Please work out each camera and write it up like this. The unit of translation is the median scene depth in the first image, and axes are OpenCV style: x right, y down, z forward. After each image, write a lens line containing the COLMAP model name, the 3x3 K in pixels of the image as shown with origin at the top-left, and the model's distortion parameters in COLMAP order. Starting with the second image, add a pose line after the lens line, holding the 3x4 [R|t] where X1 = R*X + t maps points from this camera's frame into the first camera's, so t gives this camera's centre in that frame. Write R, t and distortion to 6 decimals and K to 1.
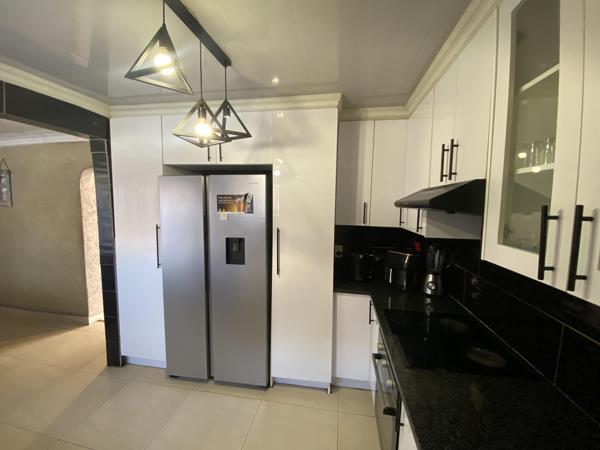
lens RADIAL K [[243.3, 0, 300.0], [0, 243.3, 225.0], [0, 0, 1]] dist [0.027077, -0.021766]
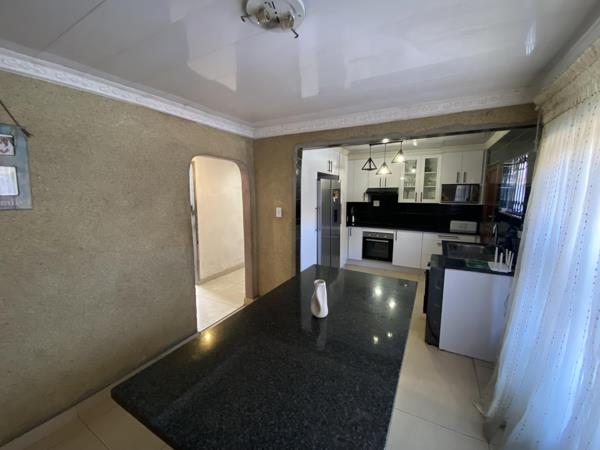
lens RADIAL K [[243.3, 0, 300.0], [0, 243.3, 225.0], [0, 0, 1]] dist [0.027077, -0.021766]
pose [[0.332407, -0.140949, 0.932544, -2.881869], [0.085107, 0.989219, 0.119179, -0.110311], [-0.939288, 0.039750, 0.340819, 0.715830]]
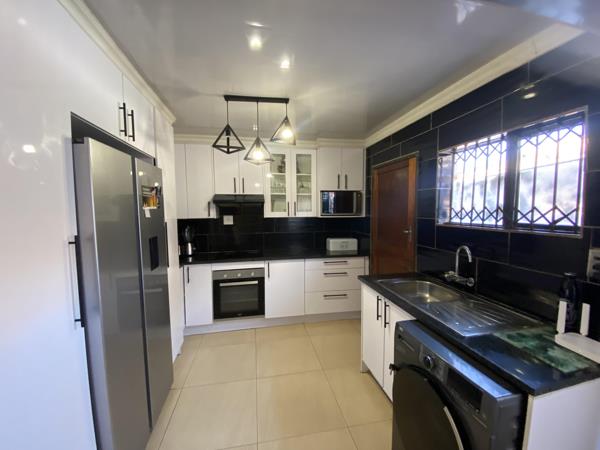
lens RADIAL K [[243.3, 0, 300.0], [0, 243.3, 225.0], [0, 0, 1]] dist [0.027077, -0.021766]
pose [[-0.344426, -0.072581, 0.936004, -1.527065], [0.081843, 0.990890, 0.106953, -0.045902], [-0.935239, 0.113443, -0.335348, 0.989092]]
